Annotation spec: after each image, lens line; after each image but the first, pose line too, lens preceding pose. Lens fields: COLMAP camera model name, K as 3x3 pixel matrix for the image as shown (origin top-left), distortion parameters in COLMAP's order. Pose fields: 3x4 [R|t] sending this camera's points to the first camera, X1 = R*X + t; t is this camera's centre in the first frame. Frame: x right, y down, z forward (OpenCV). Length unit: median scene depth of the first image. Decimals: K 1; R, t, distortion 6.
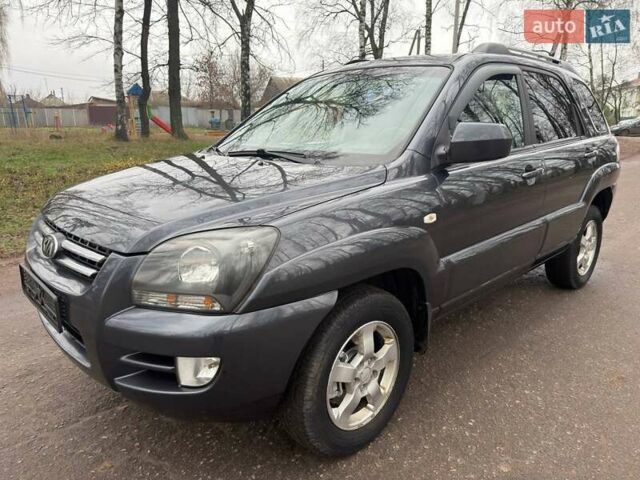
lens RADIAL K [[487.5, 0, 320.1], [0, 487.5, 247.1], [0, 0, 1]] dist [0.003008, -0.012030]
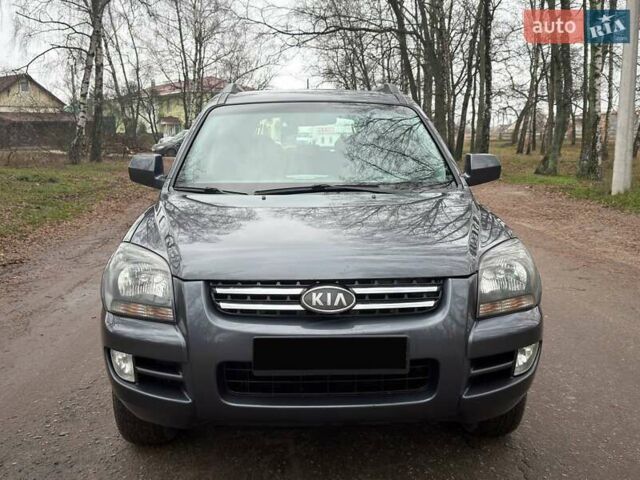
lens RADIAL K [[754.3, 0, 320.3], [0, 754.3, 241.5], [0, 0, 1]] dist [0.025350, 0.000000]
pose [[0.630834, -0.116080, 0.767186, -1.224171], [0.202488, 0.979113, -0.018354, -0.063447], [-0.749031, 0.166924, 0.641163, 0.072306]]
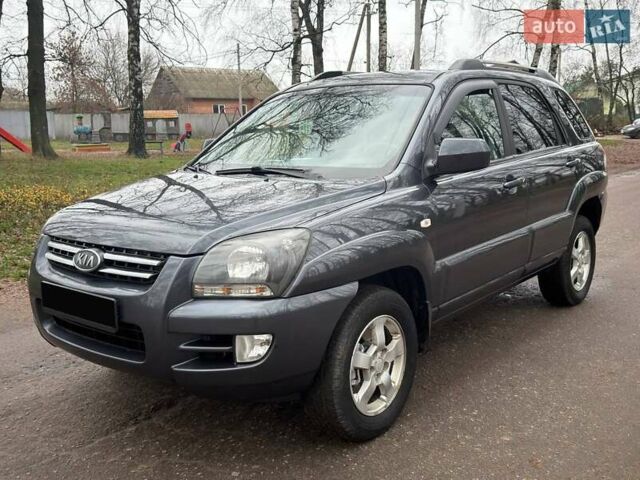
lens RADIAL K [[754.3, 0, 319.7], [0, 754.3, 232.9], [0, 0, 1]] dist [0.025350, 0.000000]
pose [[0.991144, -0.038536, 0.127075, -0.191100], [0.052186, 0.993007, -0.105898, 0.108155], [-0.122106, 0.111591, 0.986224, -0.547727]]
